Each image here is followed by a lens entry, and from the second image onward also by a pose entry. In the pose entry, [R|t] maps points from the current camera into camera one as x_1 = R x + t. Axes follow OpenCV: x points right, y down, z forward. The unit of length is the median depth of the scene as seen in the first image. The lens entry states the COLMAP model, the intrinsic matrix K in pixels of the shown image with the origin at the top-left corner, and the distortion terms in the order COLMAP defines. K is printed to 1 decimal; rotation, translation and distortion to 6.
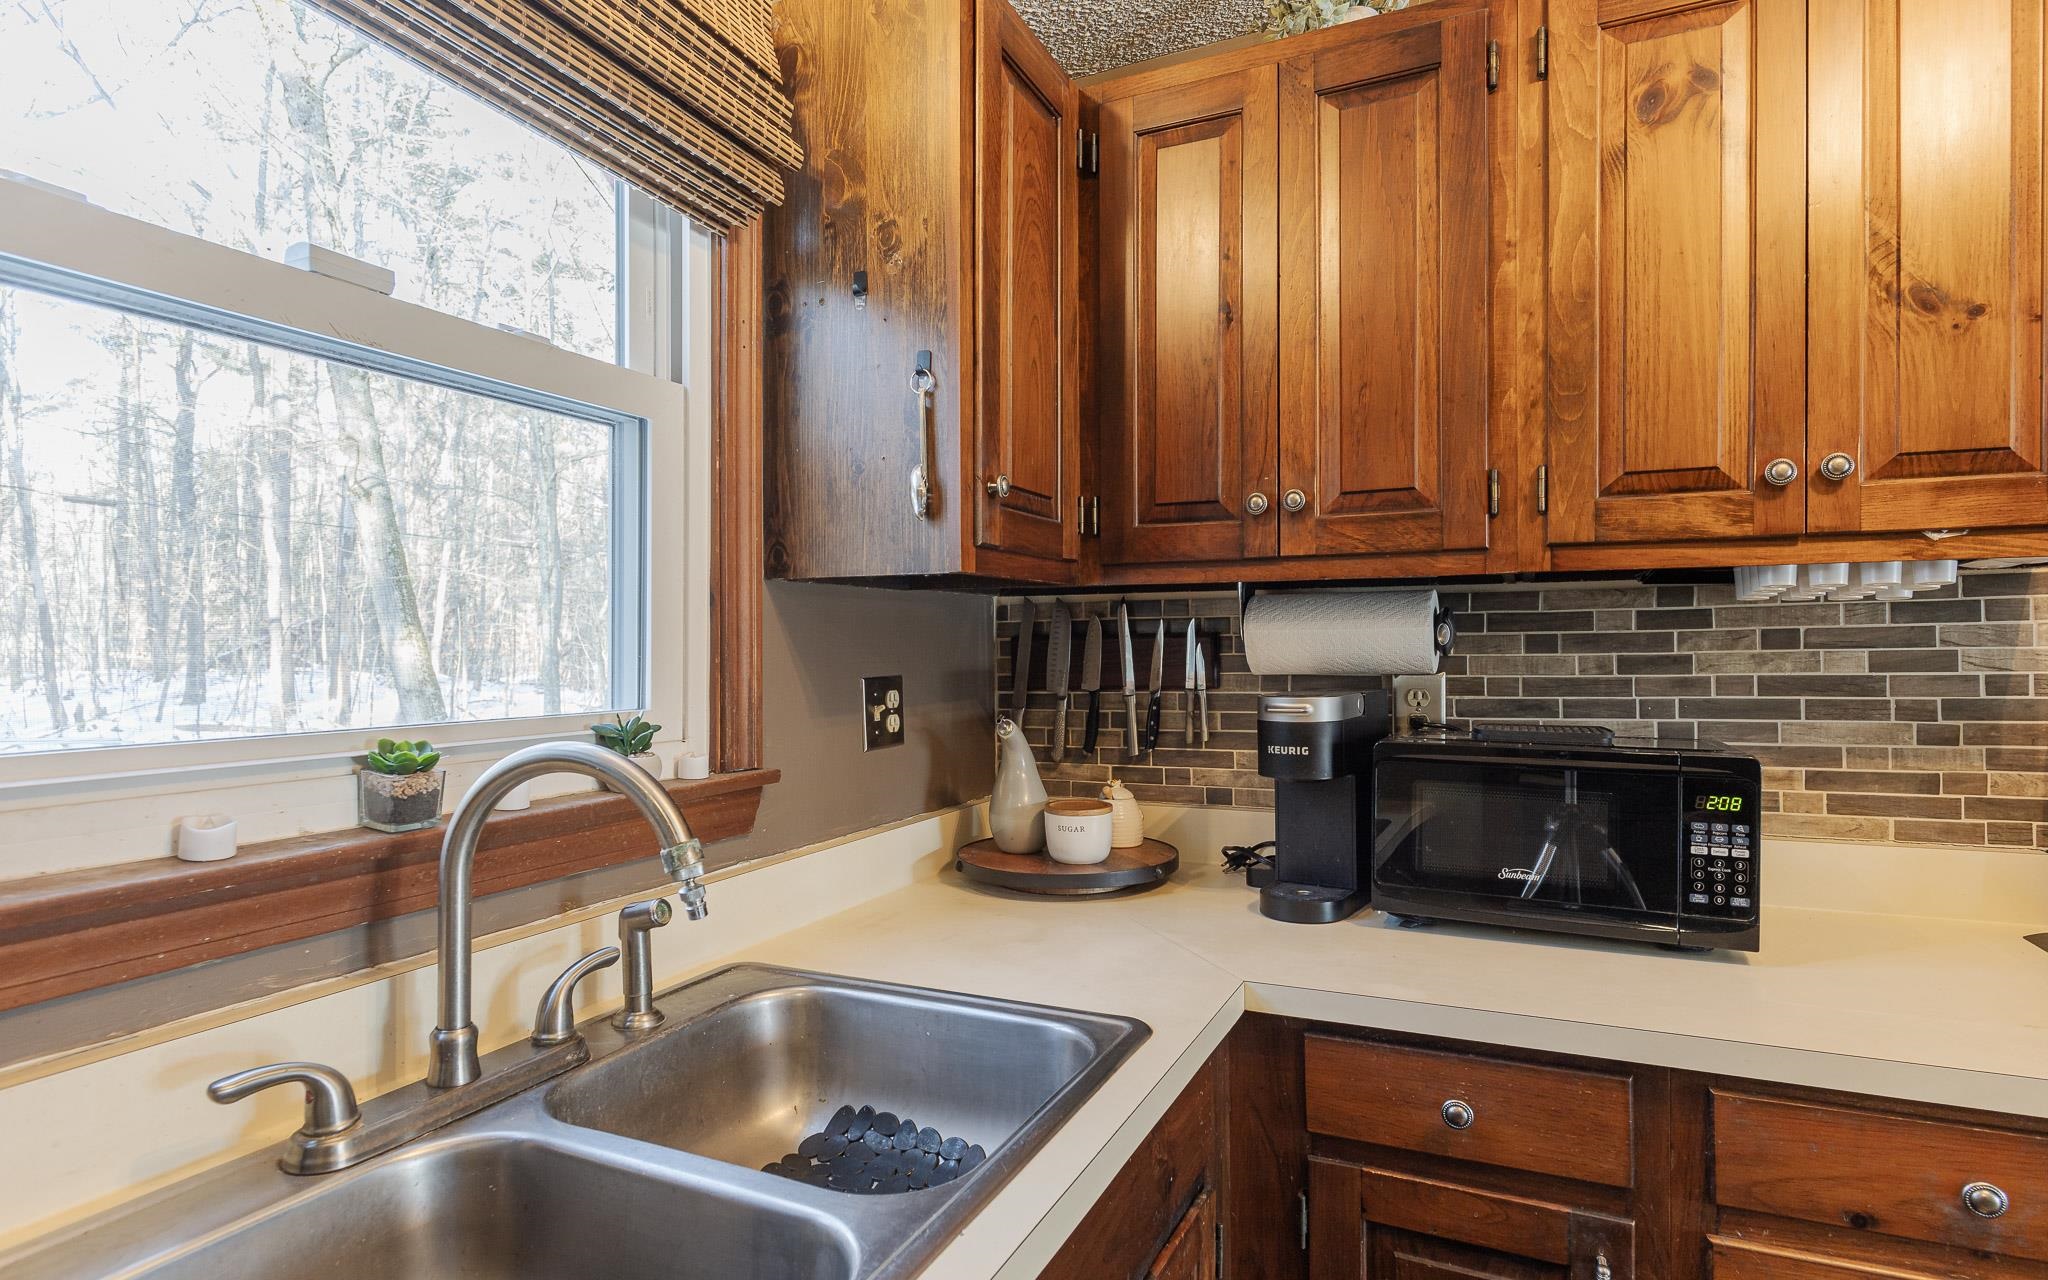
lens RADIAL K [[1098.6, 0, 1031.5], [0, 1098.6, 644.7], [0, 0, 1]] dist [0.005768, -0.001968]
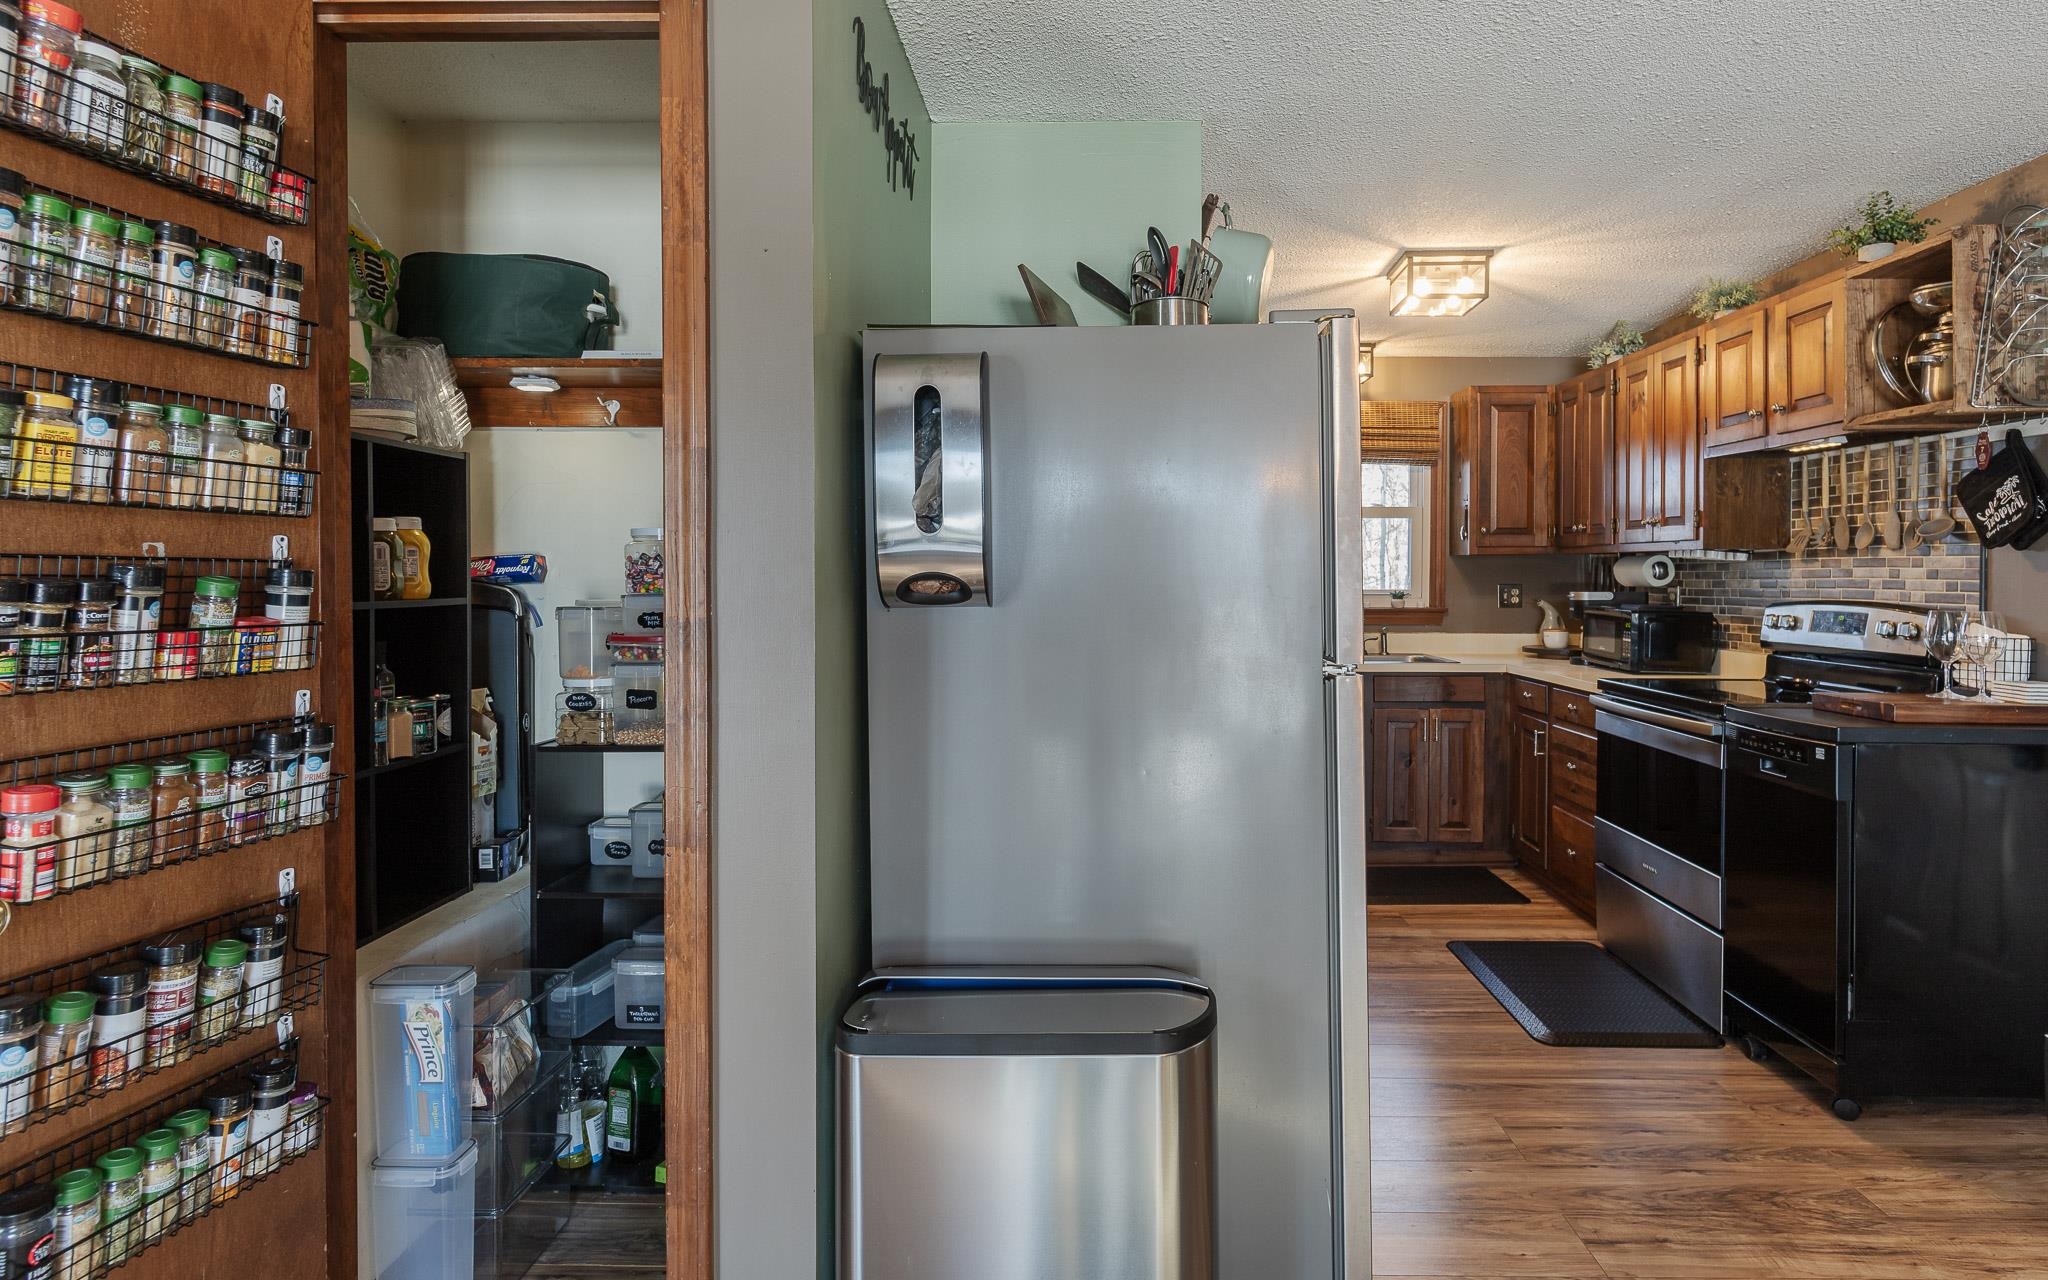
lens RADIAL K [[1098.6, 0, 1107.0], [0, 1098.6, 581.1], [0, 0, 1]] dist [0.005768, -0.001968]
pose [[0.428879, 0.015033, -0.903237, 2.864267], [-0.003664, 0.999882, 0.014902, -0.028644], [0.903354, -0.003081, 0.428884, -1.761771]]
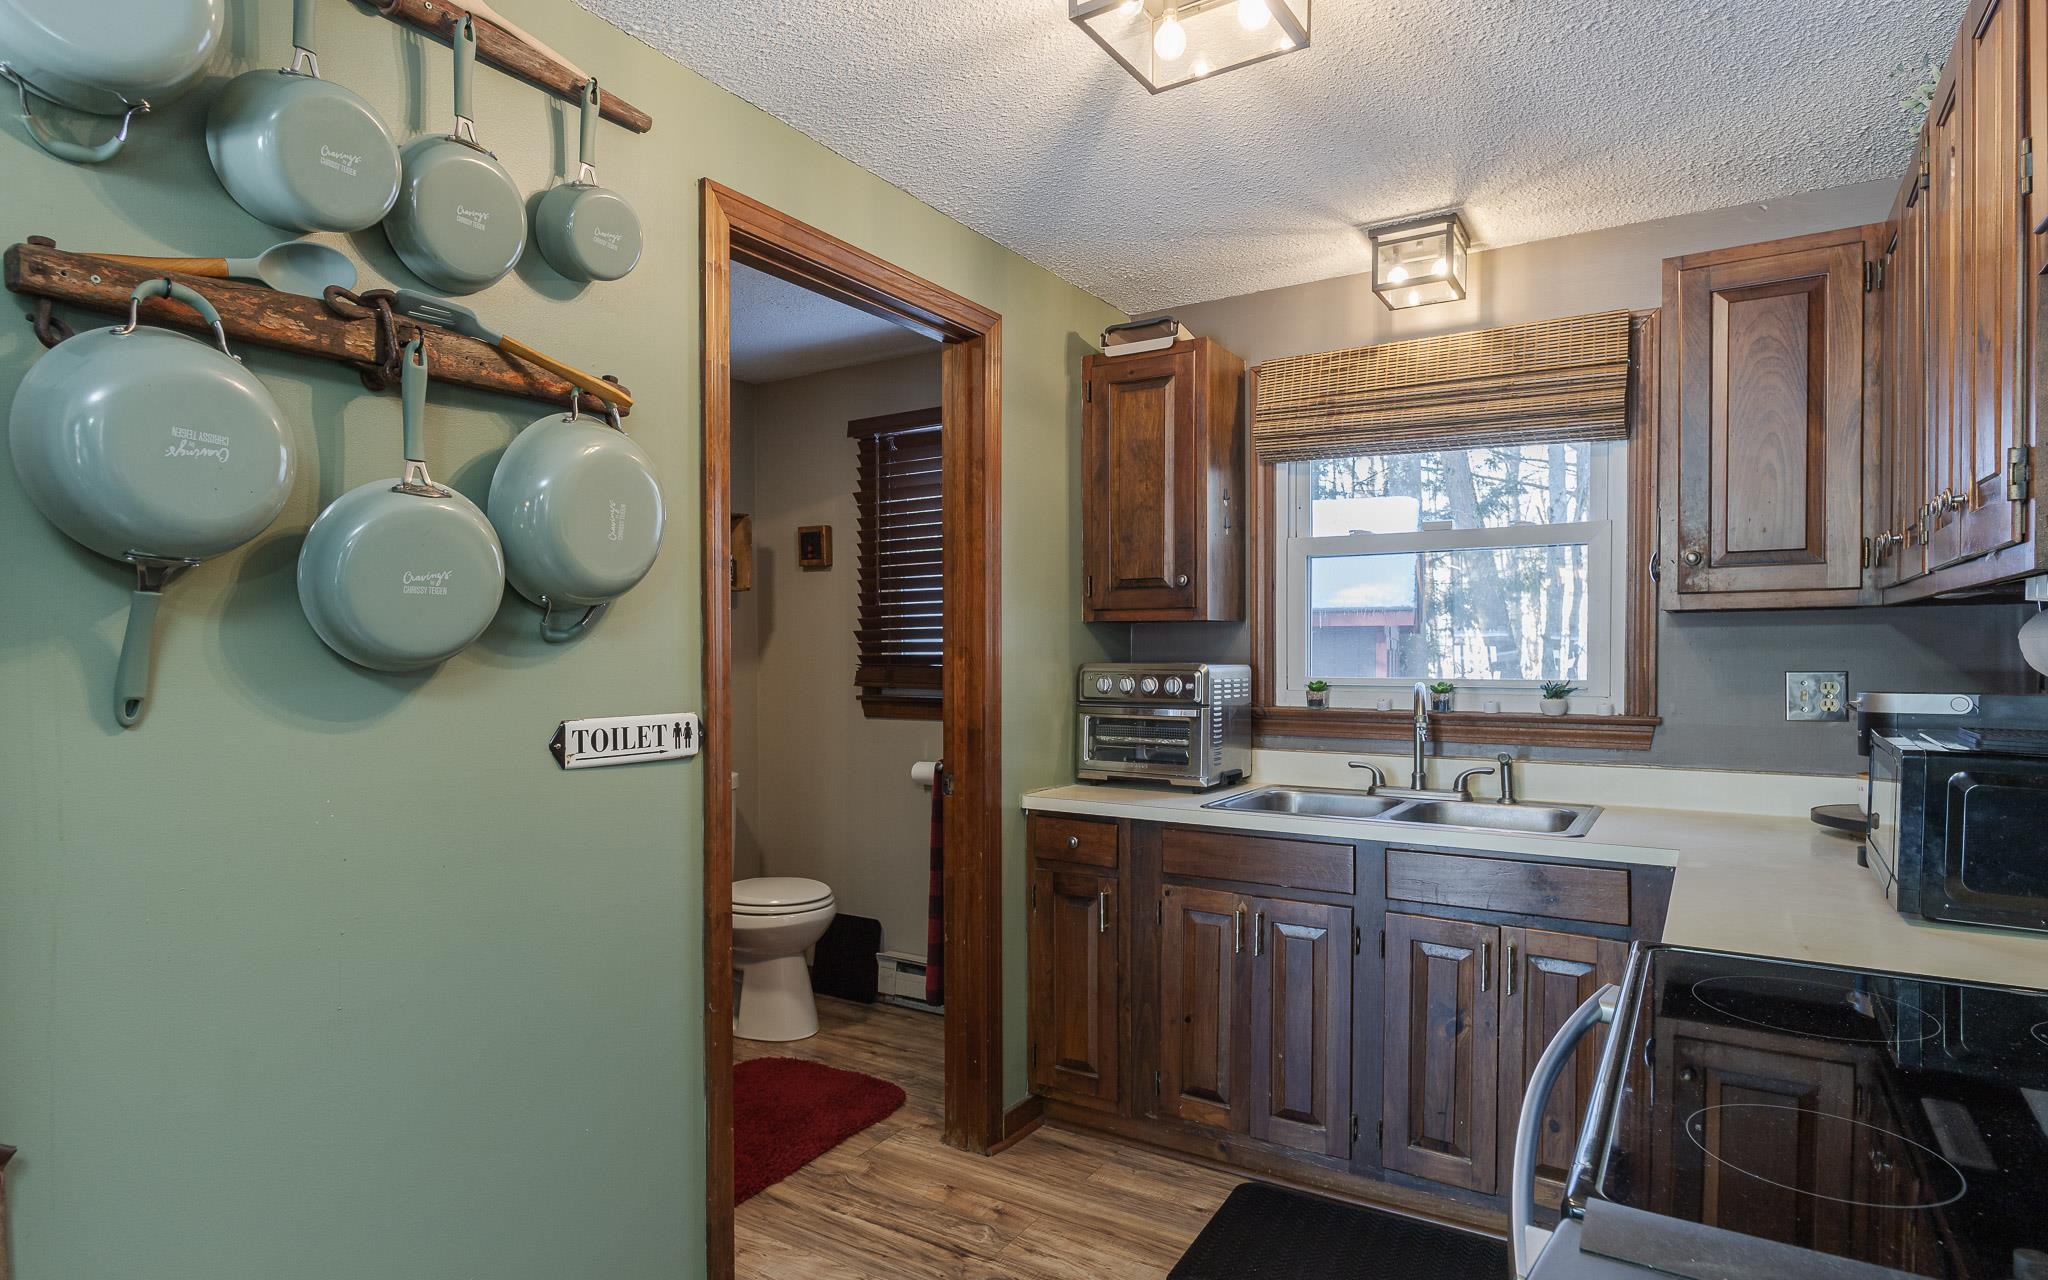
lens RADIAL K [[1098.6, 0, 1050.1], [0, 1098.6, 669.3], [0, 0, 1]] dist [0.005768, -0.001968]
pose [[-0.102906, 0.023834, -0.994406, 1.899277], [0.006160, 0.999709, 0.023324, -0.018250], [0.994672, -0.003726, -0.103022, 0.194224]]
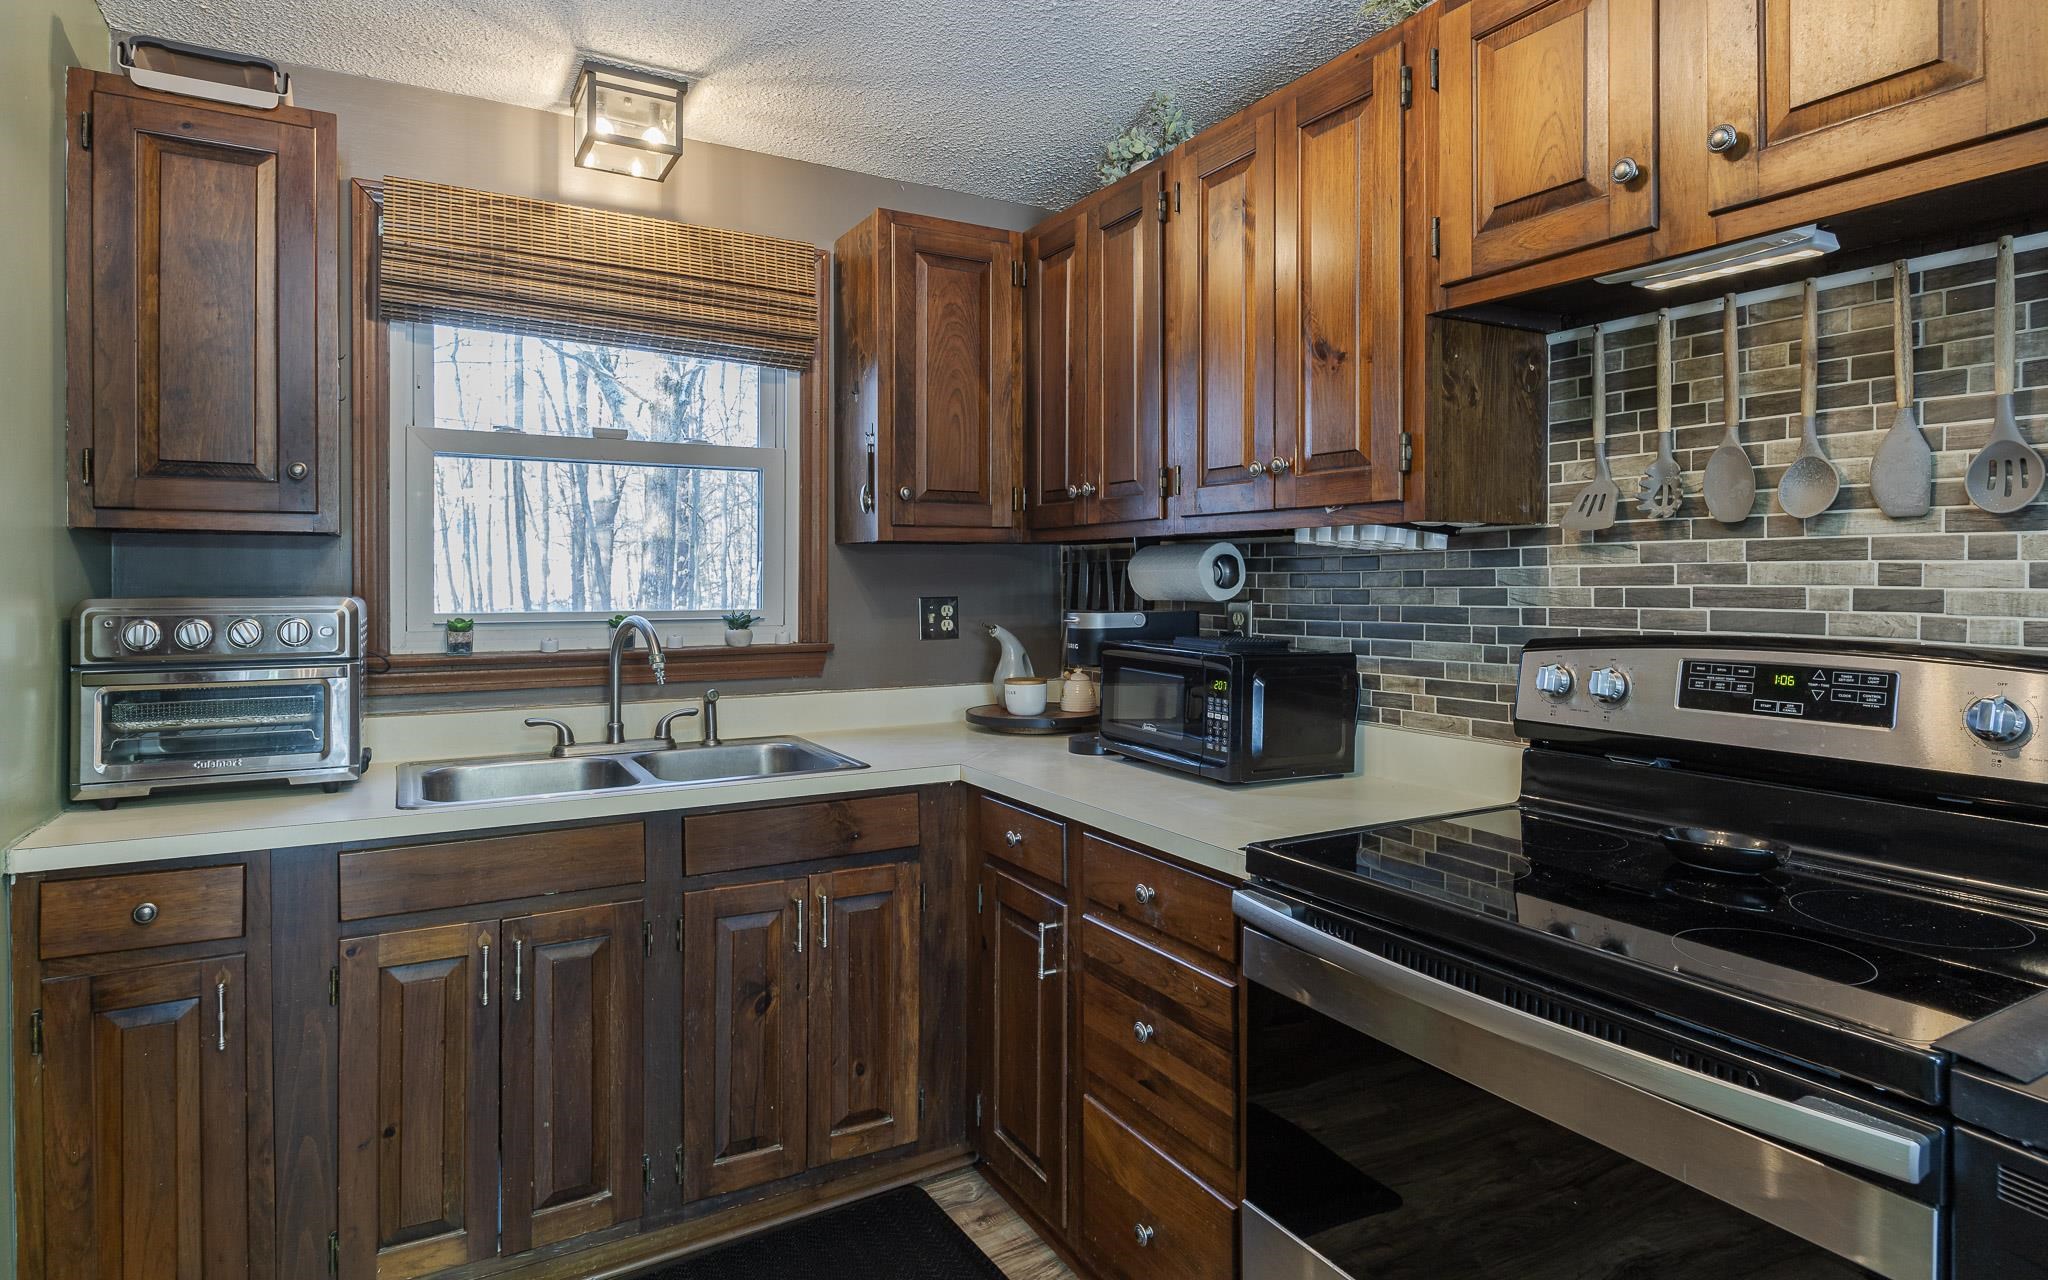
lens RADIAL K [[1098.6, 0, 1023.1], [0, 1098.6, 584.8], [0, 0, 1]] dist [0.005768, -0.001968]
pose [[0.814592, 0.010016, -0.579948, 1.280617], [-0.003842, 0.999922, 0.011872, -0.014361], [0.580022, -0.007443, 0.814567, -0.412254]]
